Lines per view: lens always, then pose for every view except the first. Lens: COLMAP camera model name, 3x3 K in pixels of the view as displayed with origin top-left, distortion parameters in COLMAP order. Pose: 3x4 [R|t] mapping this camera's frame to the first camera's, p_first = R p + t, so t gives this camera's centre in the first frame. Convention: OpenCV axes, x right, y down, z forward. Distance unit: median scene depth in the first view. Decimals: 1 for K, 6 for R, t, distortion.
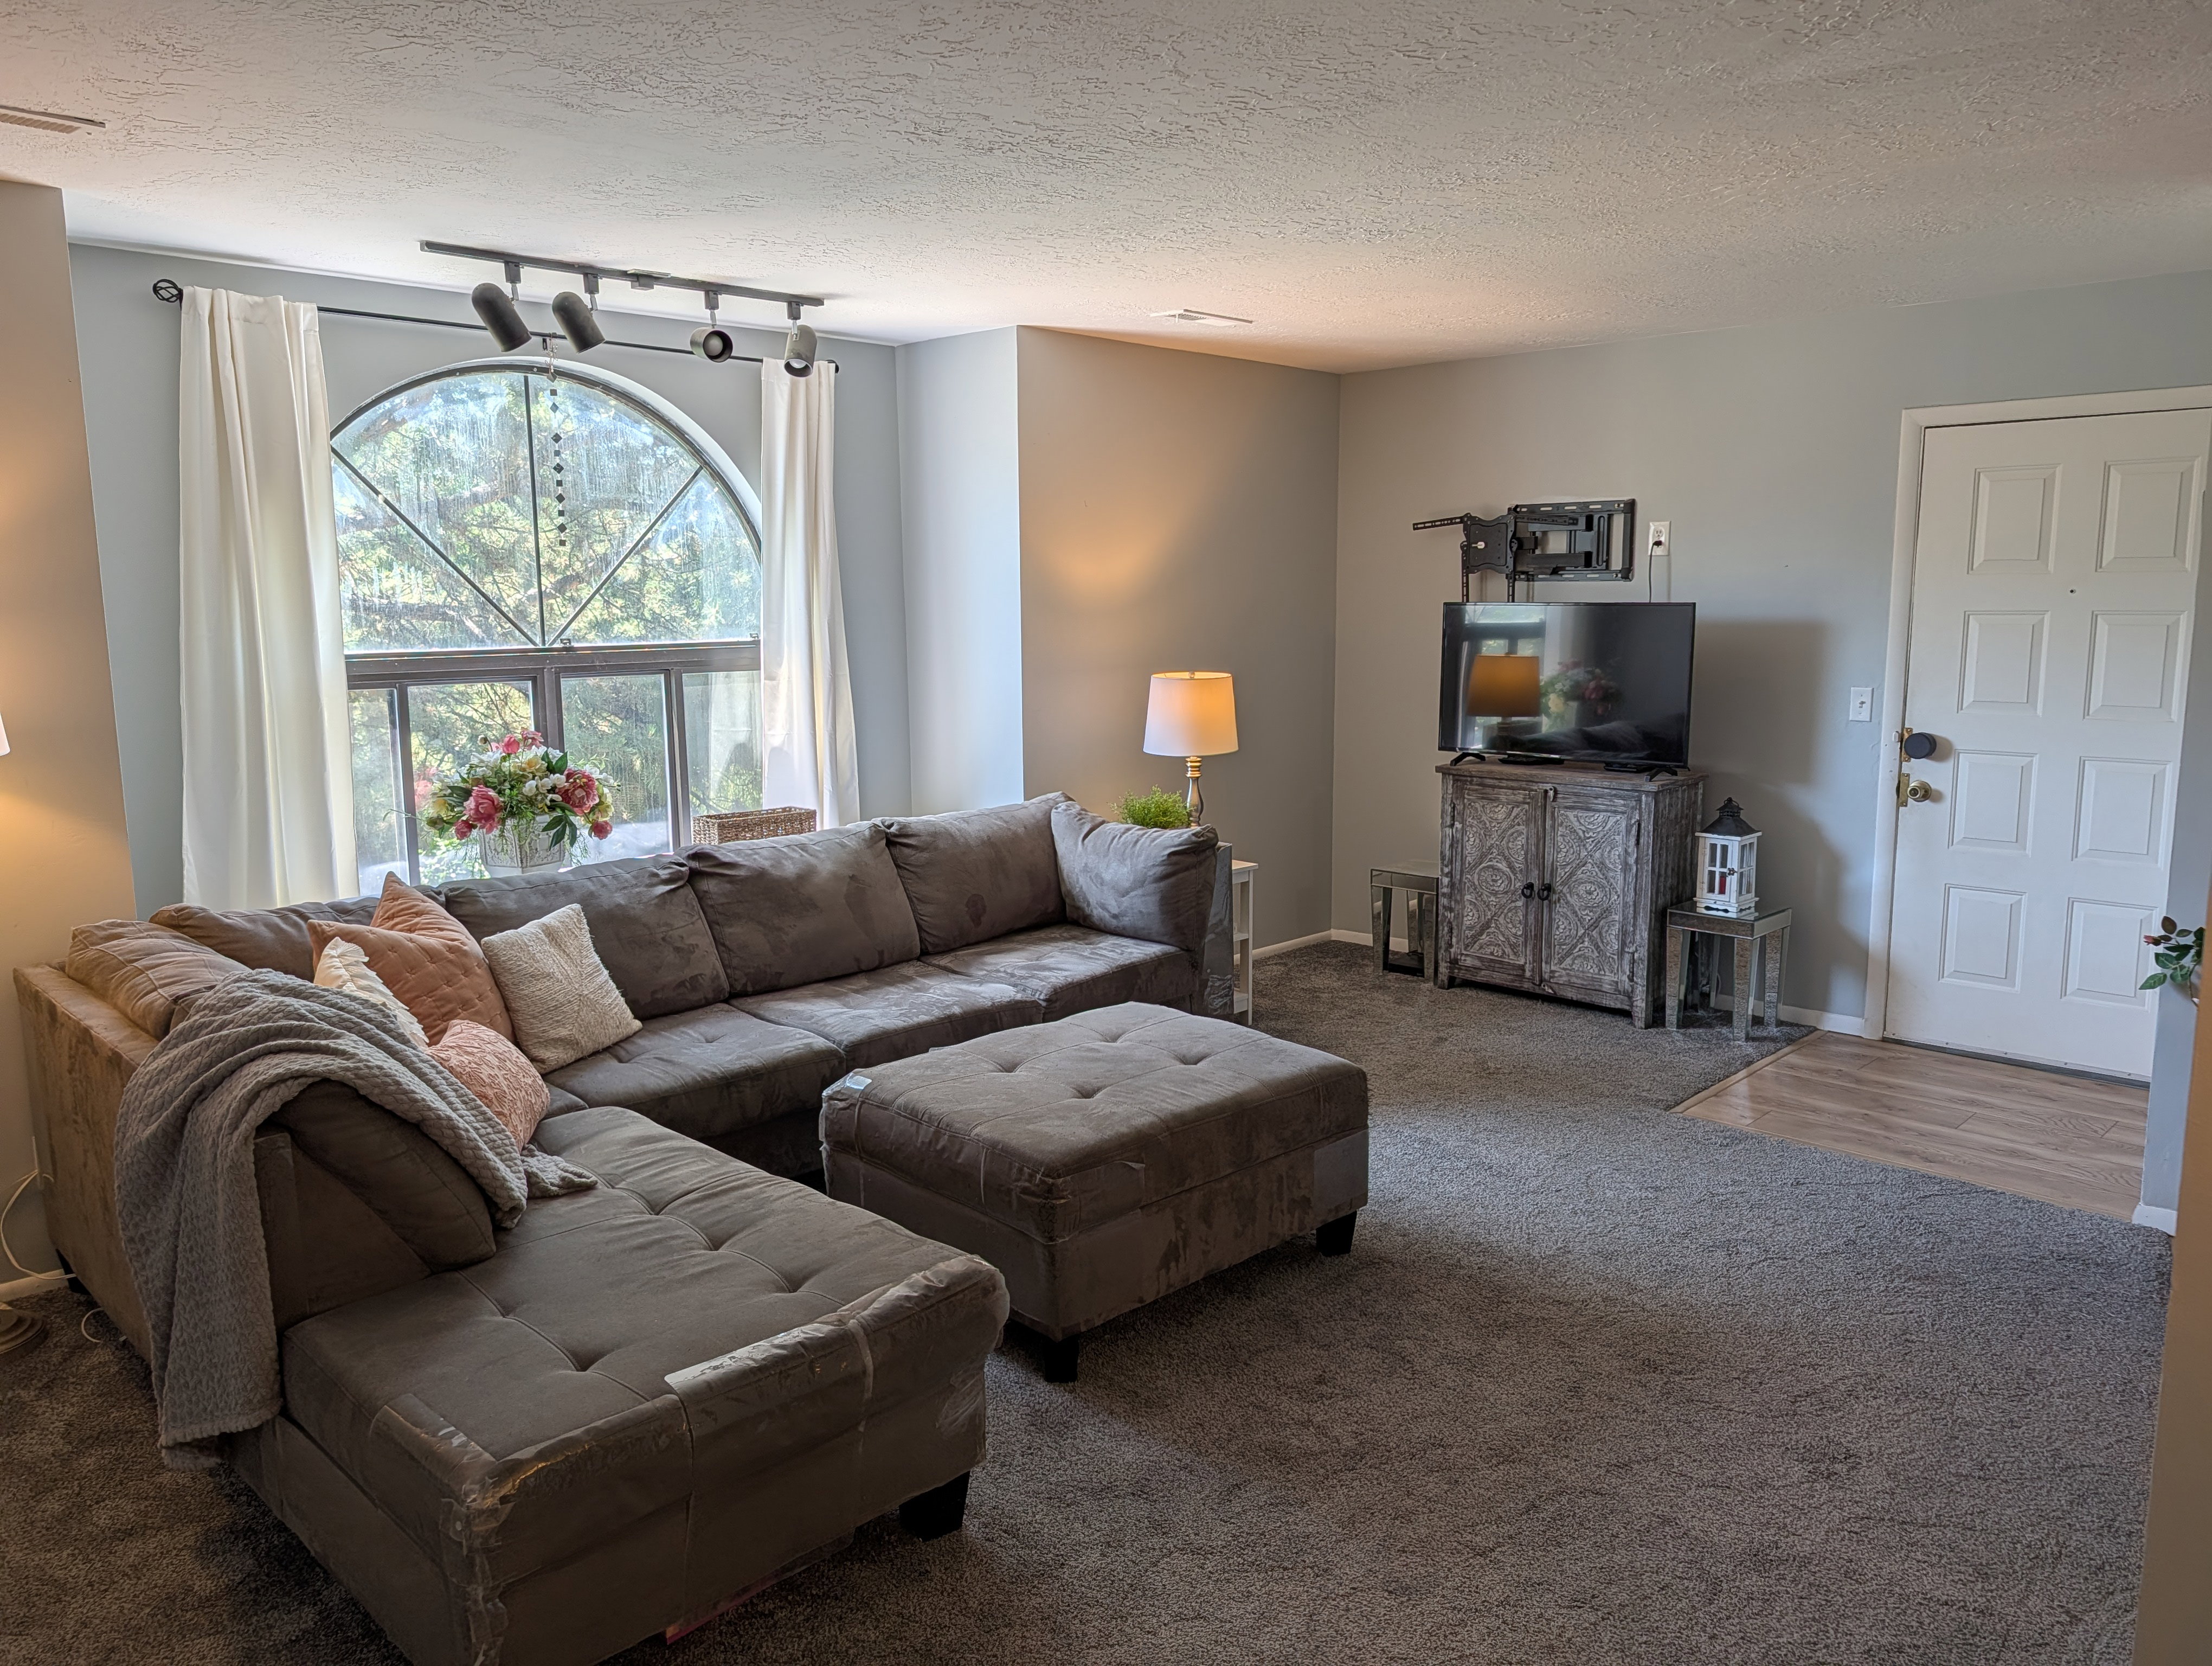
lens RADIAL K [[1571.8, 0, 1113.9], [0, 1571.8, 836.1], [0, 0, 1]] dist [-0.002995, -0.003178]
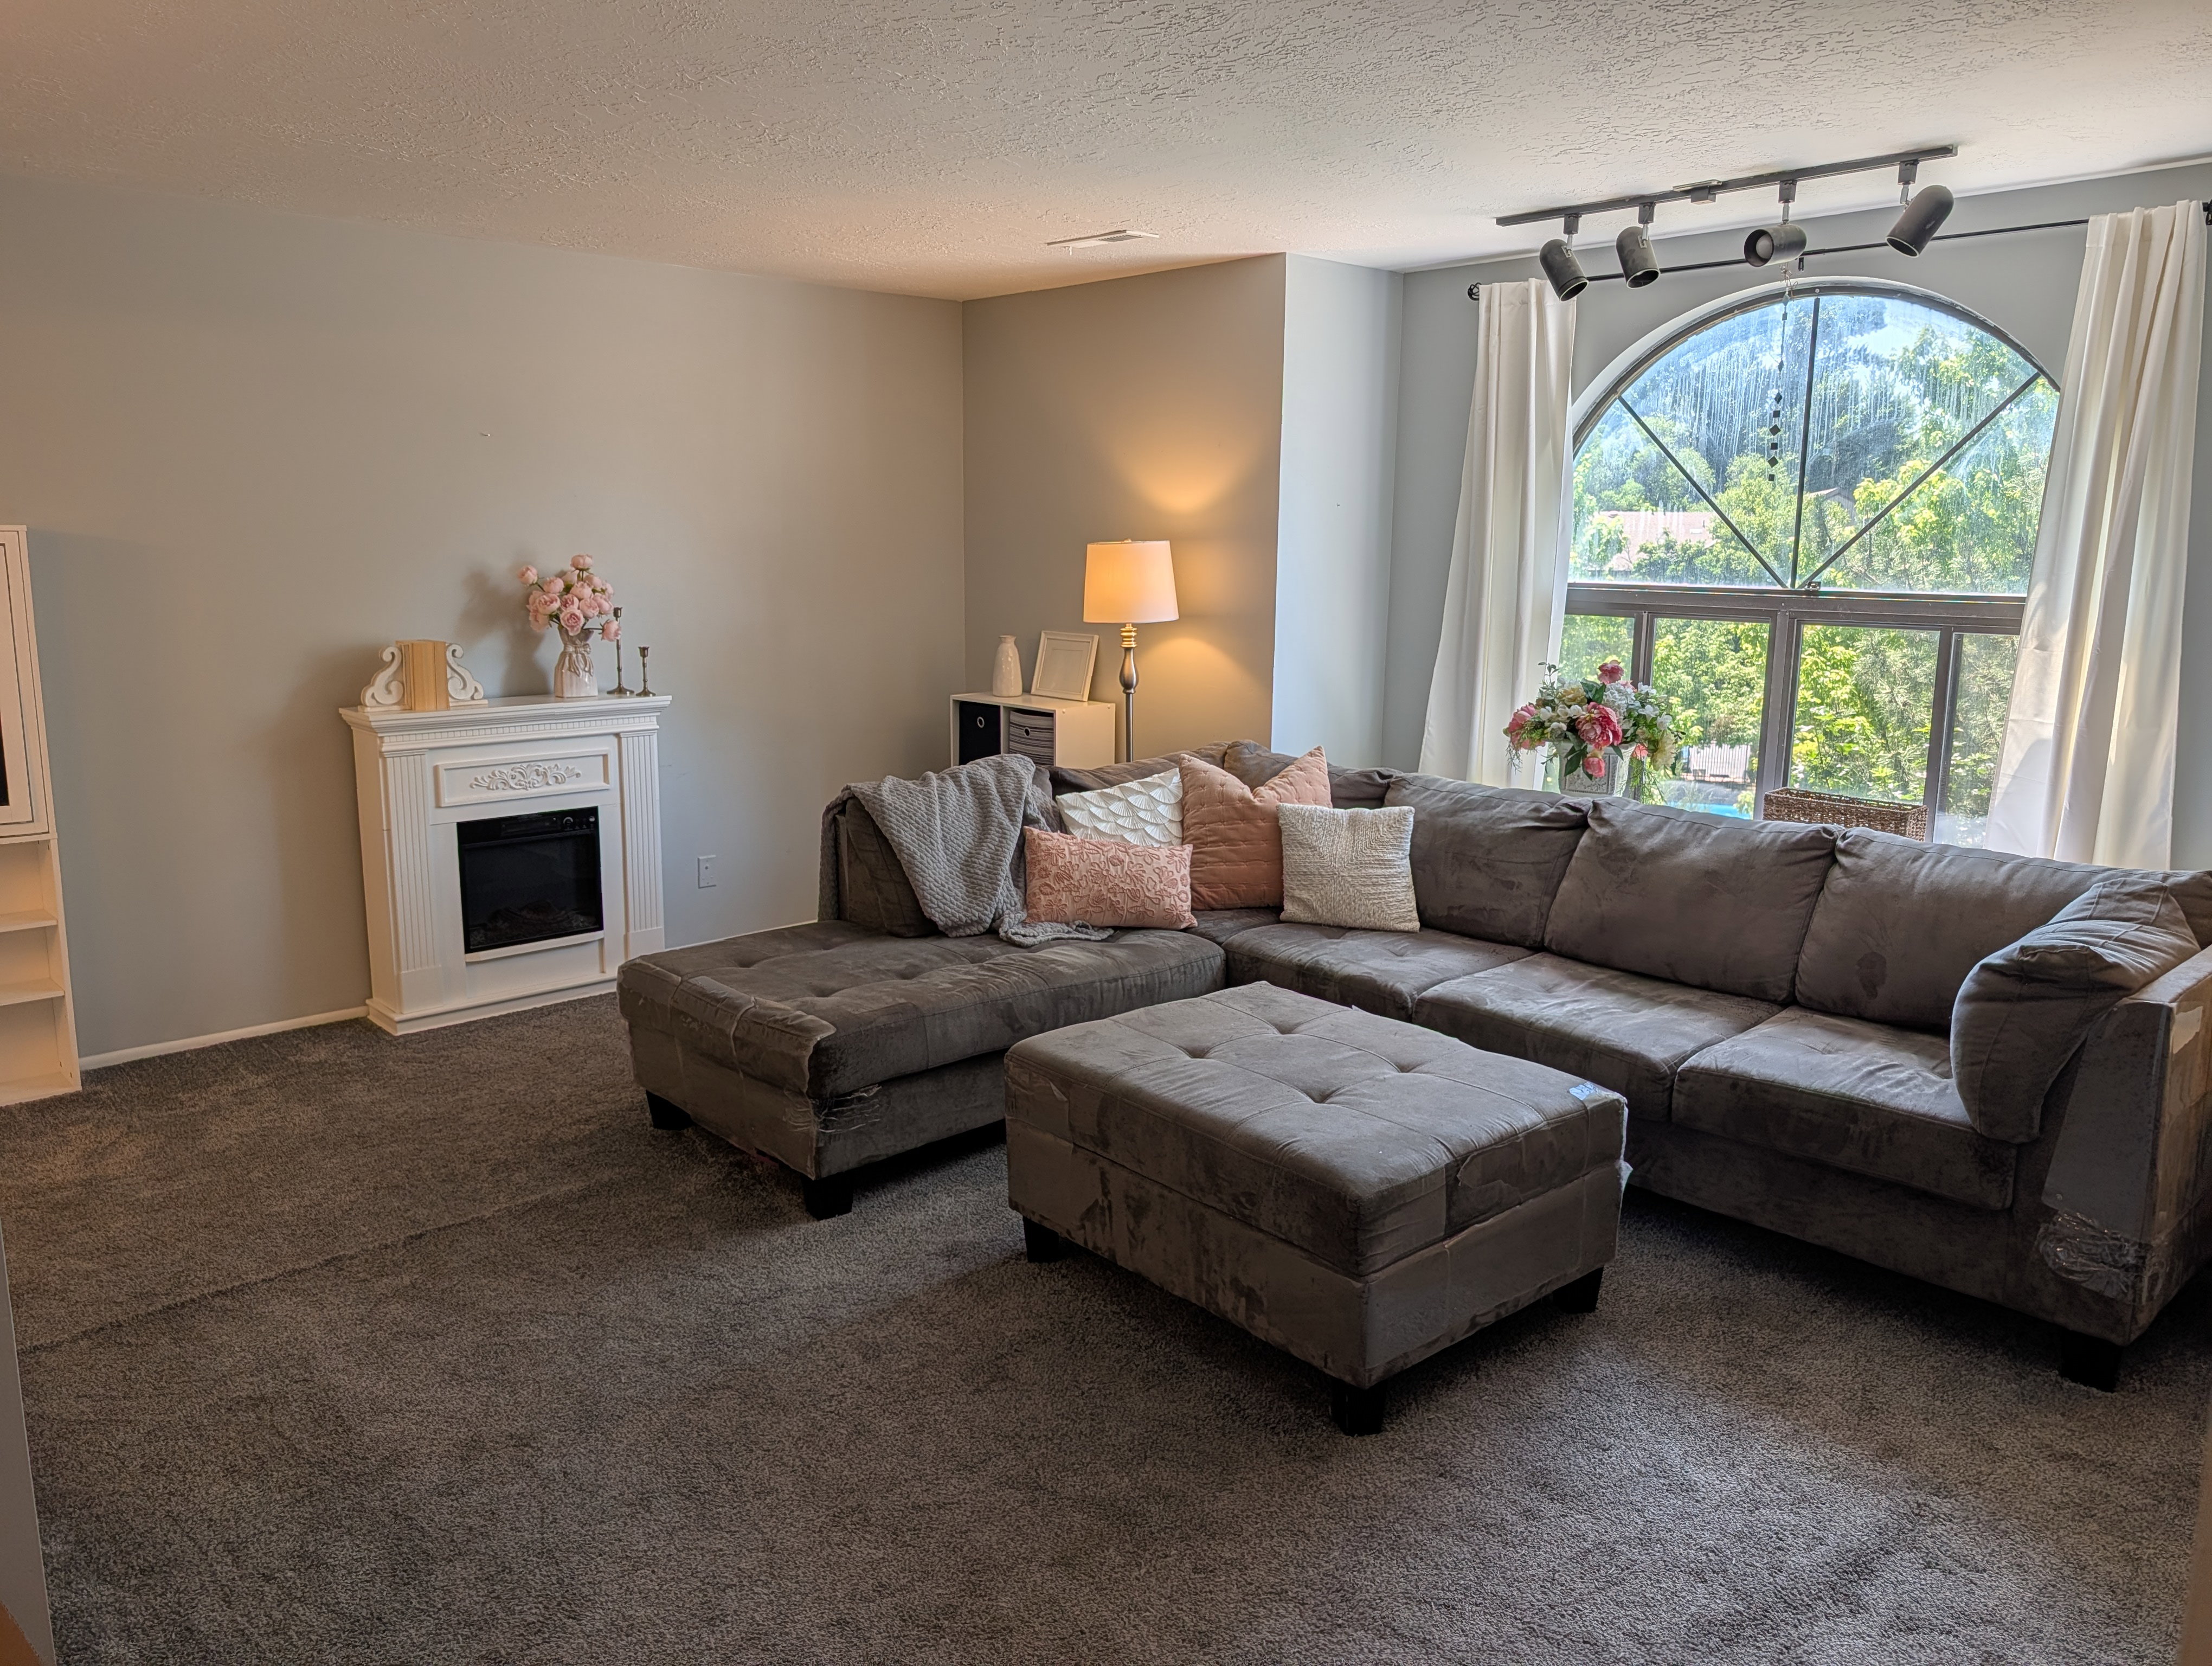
lens RADIAL K [[1571.8, 0, 1114.0], [0, 1571.8, 825.8], [0, 0, 1]] dist [-0.002995, -0.003178]
pose [[-0.036978, 0.191617, -0.980773, 0.694365], [-0.161945, 0.967322, 0.195095, -0.116044], [0.986107, 0.166046, -0.004738, 0.720198]]
